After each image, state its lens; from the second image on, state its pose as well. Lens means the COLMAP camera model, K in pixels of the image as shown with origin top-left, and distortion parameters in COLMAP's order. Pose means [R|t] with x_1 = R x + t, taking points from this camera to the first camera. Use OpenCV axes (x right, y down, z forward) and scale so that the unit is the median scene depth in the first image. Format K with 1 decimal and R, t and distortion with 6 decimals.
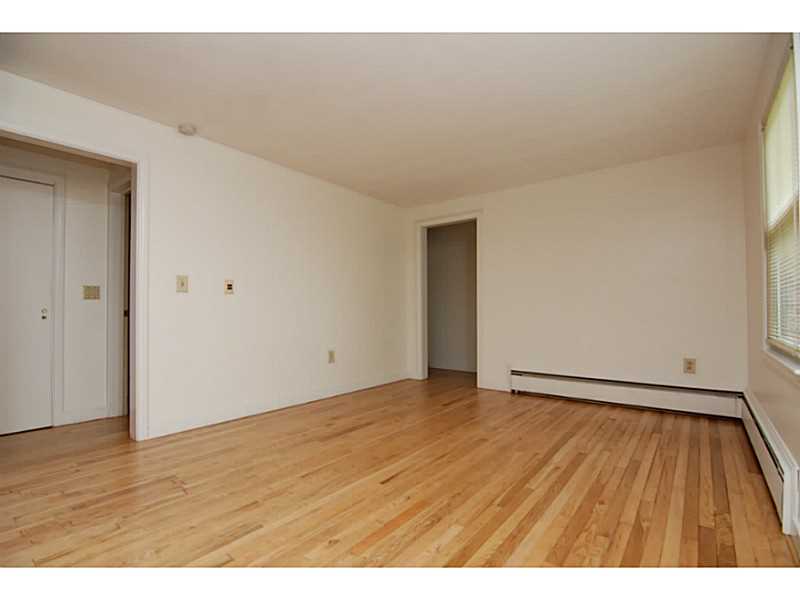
lens RADIAL K [[388.1, 0, 396.0], [0, 388.1, 303.7], [0, 0, 1]] dist [-0.014532, -0.000417]
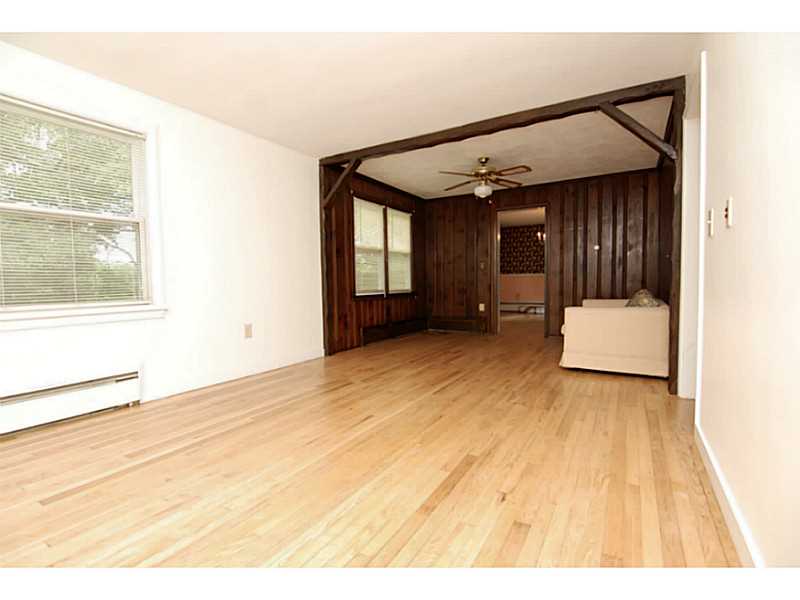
lens RADIAL K [[388.1, 0, 396.0], [0, 388.1, 303.7], [0, 0, 1]] dist [-0.014532, -0.000417]
pose [[-0.993479, 0.021037, -0.112060, 0.018878], [0.016534, 0.999024, 0.040960, 0.056867], [0.112813, 0.038840, -0.992857, 2.084906]]
